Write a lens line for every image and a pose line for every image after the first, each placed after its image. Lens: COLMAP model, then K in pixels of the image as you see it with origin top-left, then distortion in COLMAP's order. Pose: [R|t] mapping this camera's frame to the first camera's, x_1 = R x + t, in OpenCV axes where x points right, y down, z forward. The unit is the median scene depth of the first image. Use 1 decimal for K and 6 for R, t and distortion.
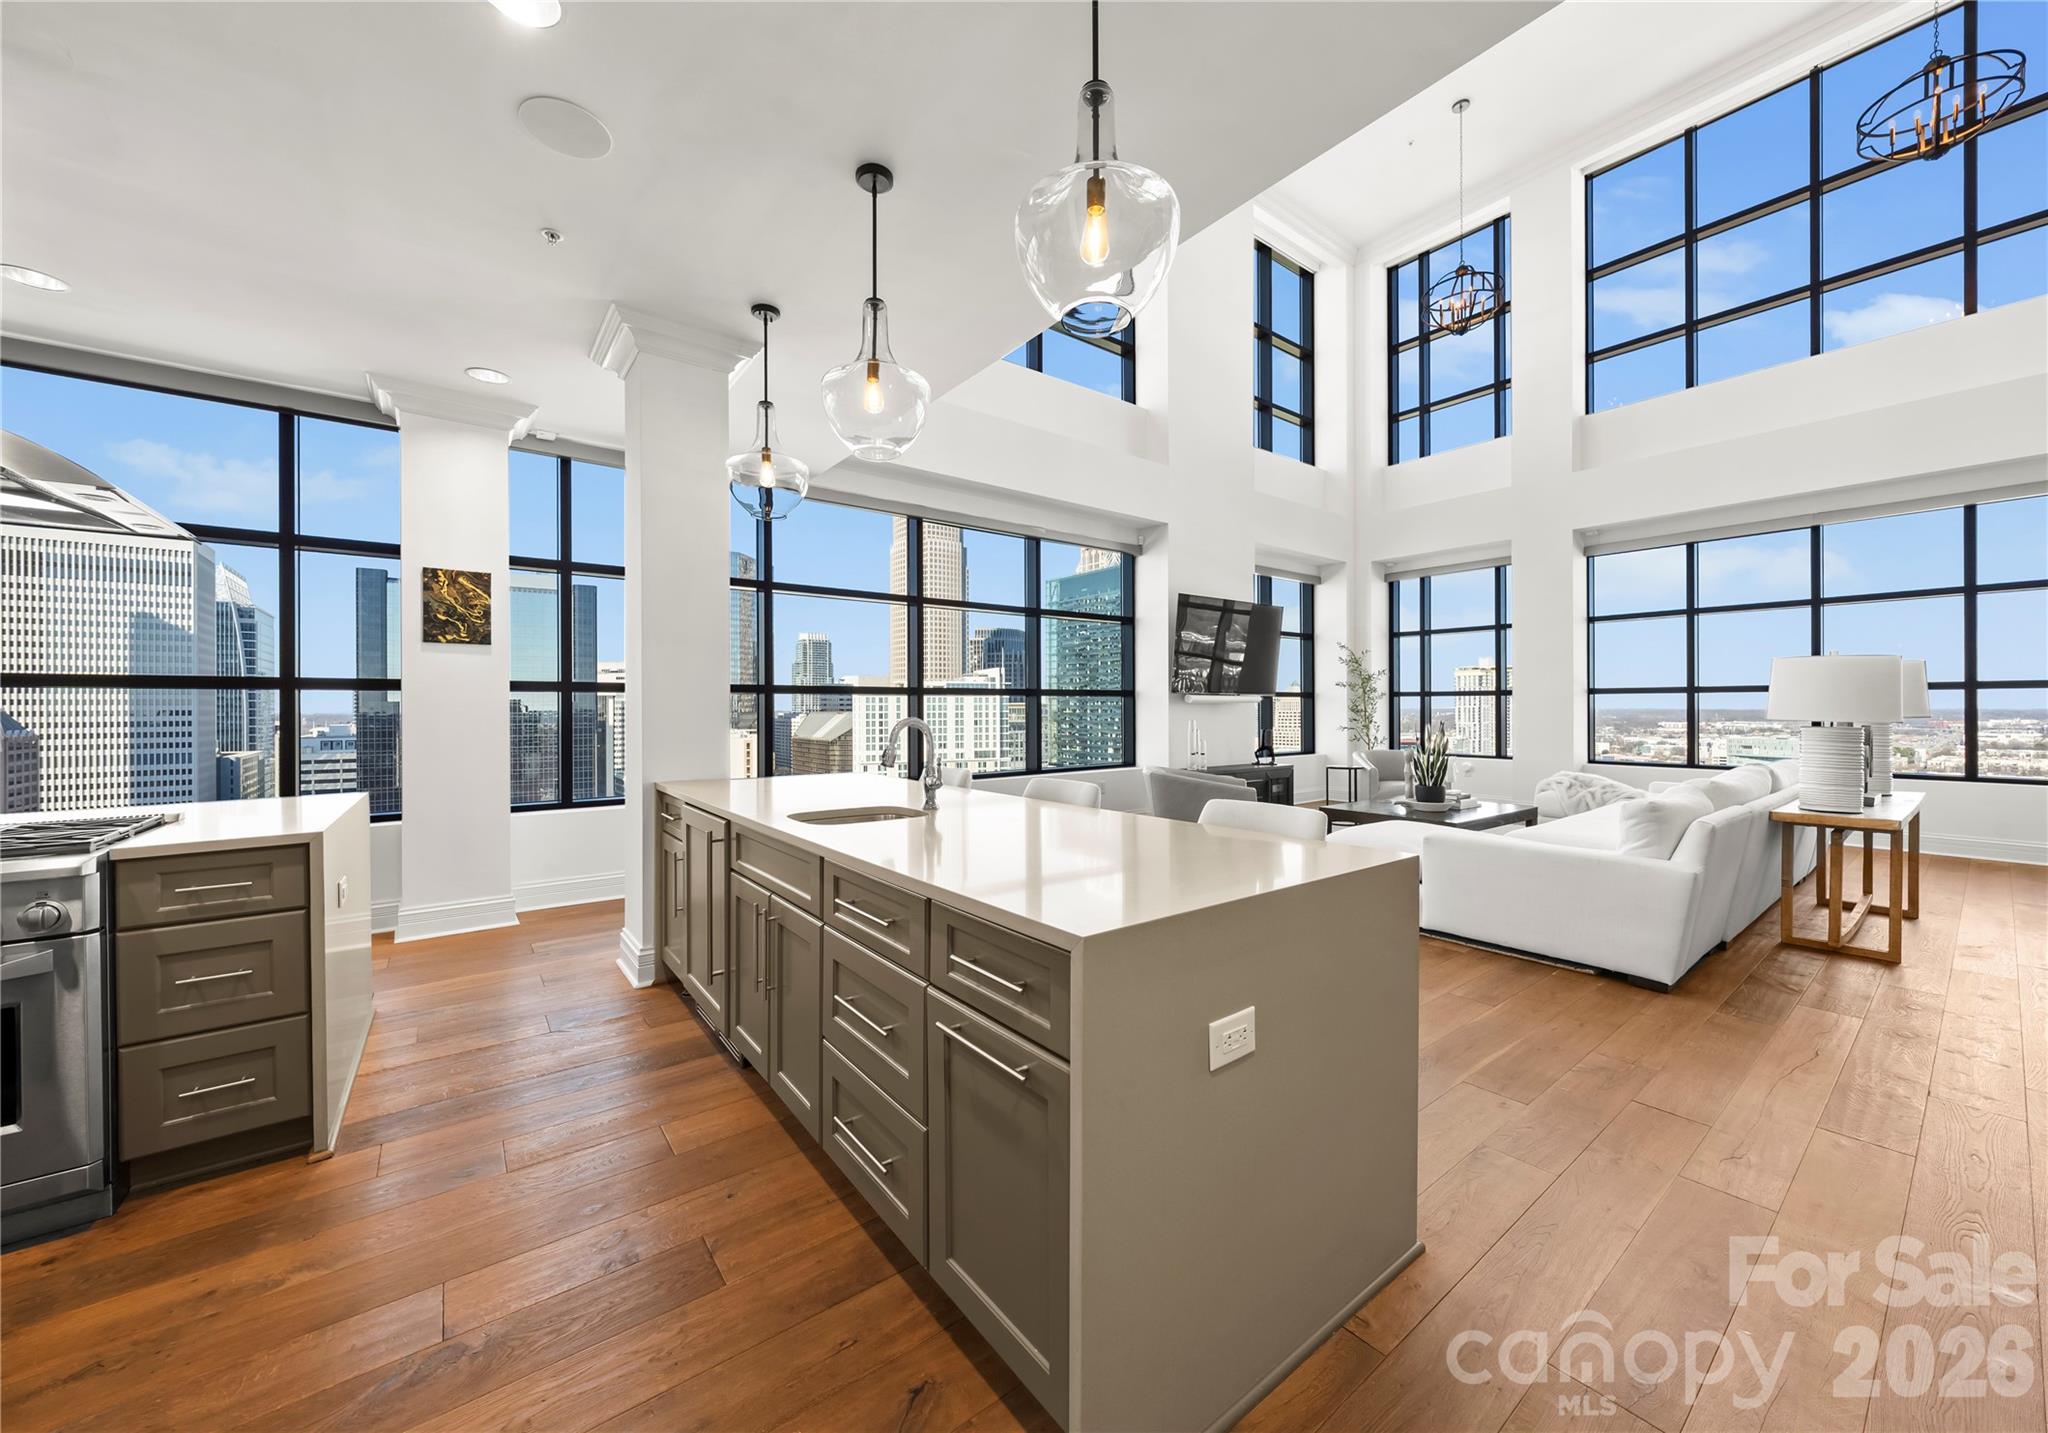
lens RADIAL K [[745.9, 0, 1018.4], [0, 745.9, 709.3], [0, 0, 1]] dist [-0.001451, -0.000031]
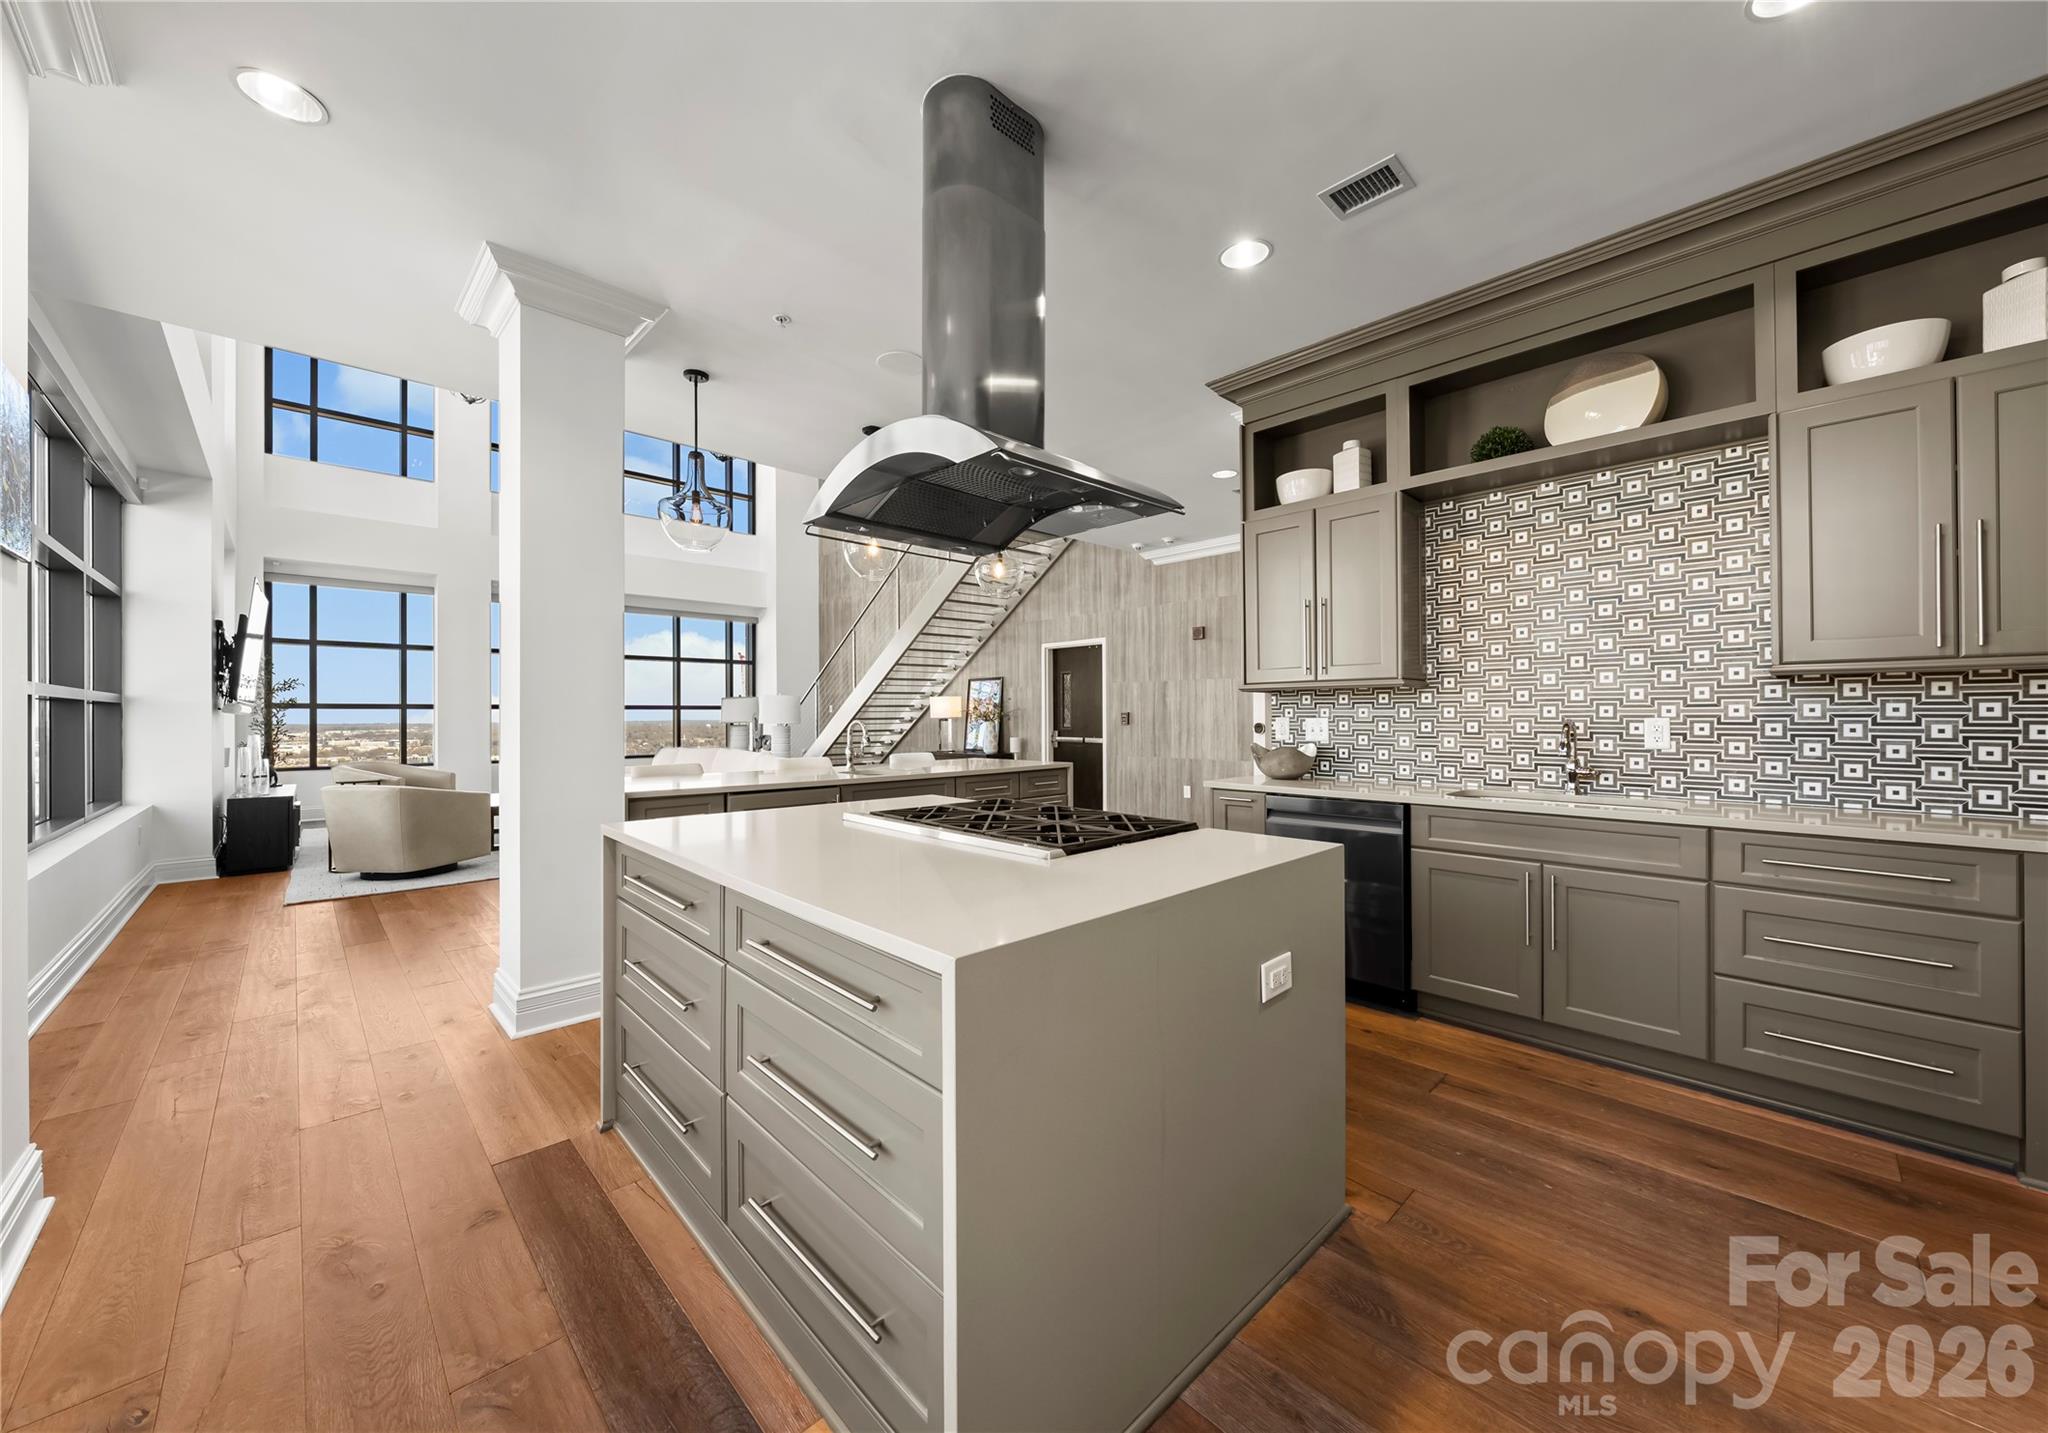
lens RADIAL K [[751.8, 0, 1015.4], [0, 751.8, 711.2], [0, 0, 1]] dist [-0.000048, 0.000003]
pose [[-0.119034, 0.011271, 0.992826, -0.618952], [0.008116, 0.999913, -0.010379, 0.003898], [-0.992857, 0.006823, -0.119115, 0.254962]]
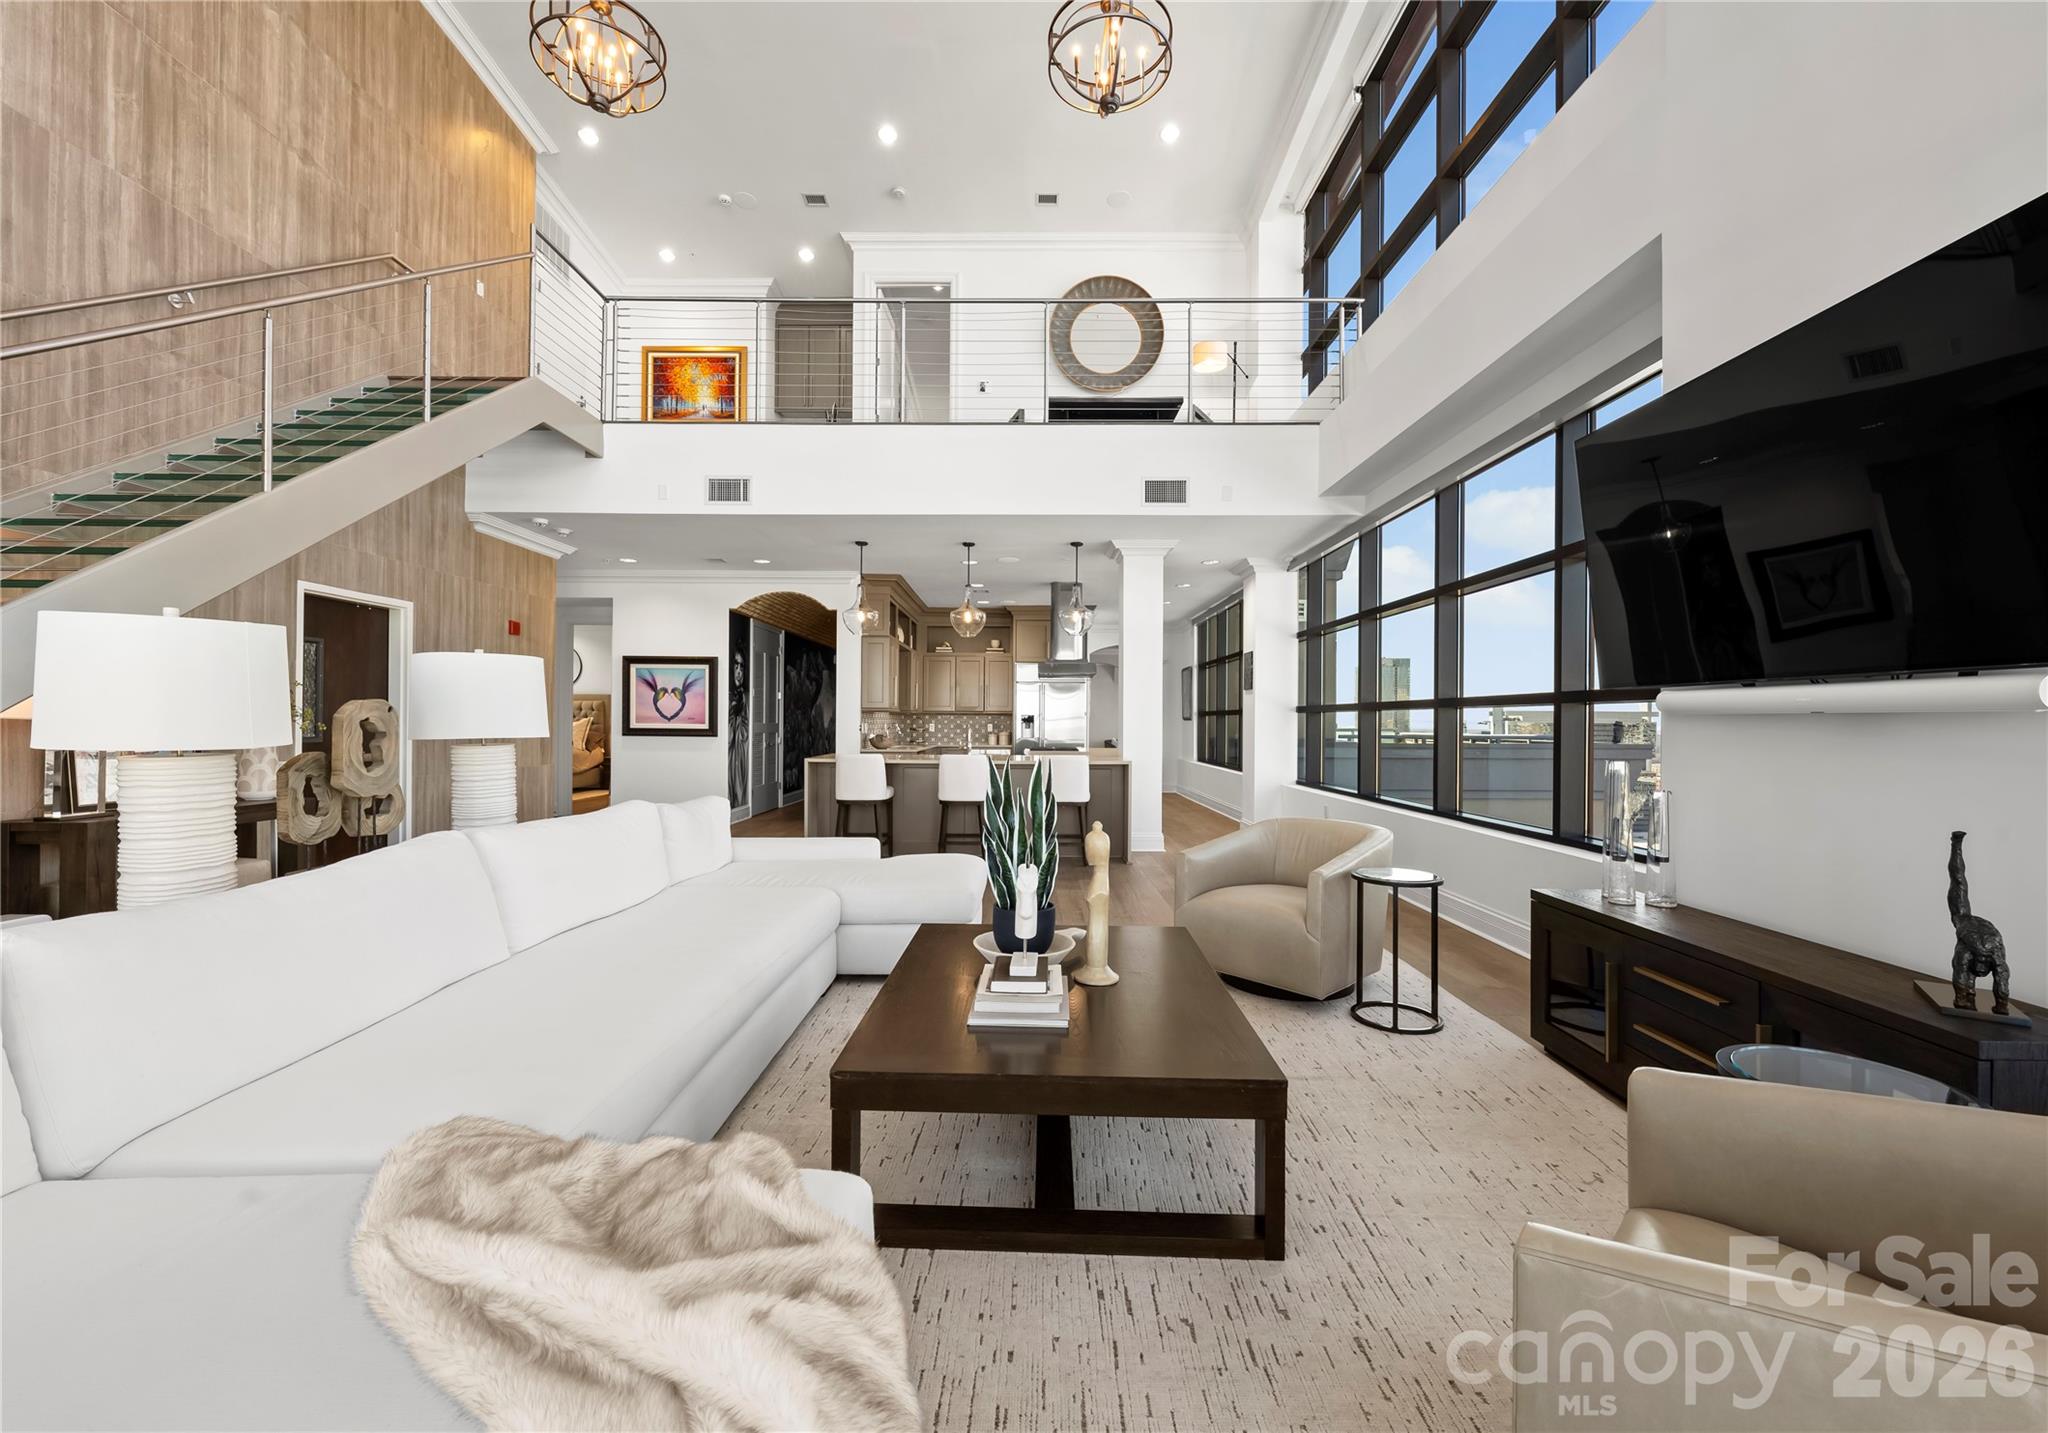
lens RADIAL K [[824.8, 0, 1023.1], [0, 824.8, 713.0], [0, 0, 1]] dist [-0.000940, 0.000380]
pose [[-0.605763, -0.008881, -0.795595, 0.676870], [-0.007192, 0.999958, -0.005686, -0.004888], [0.795613, 0.002278, -0.605802, 0.932100]]
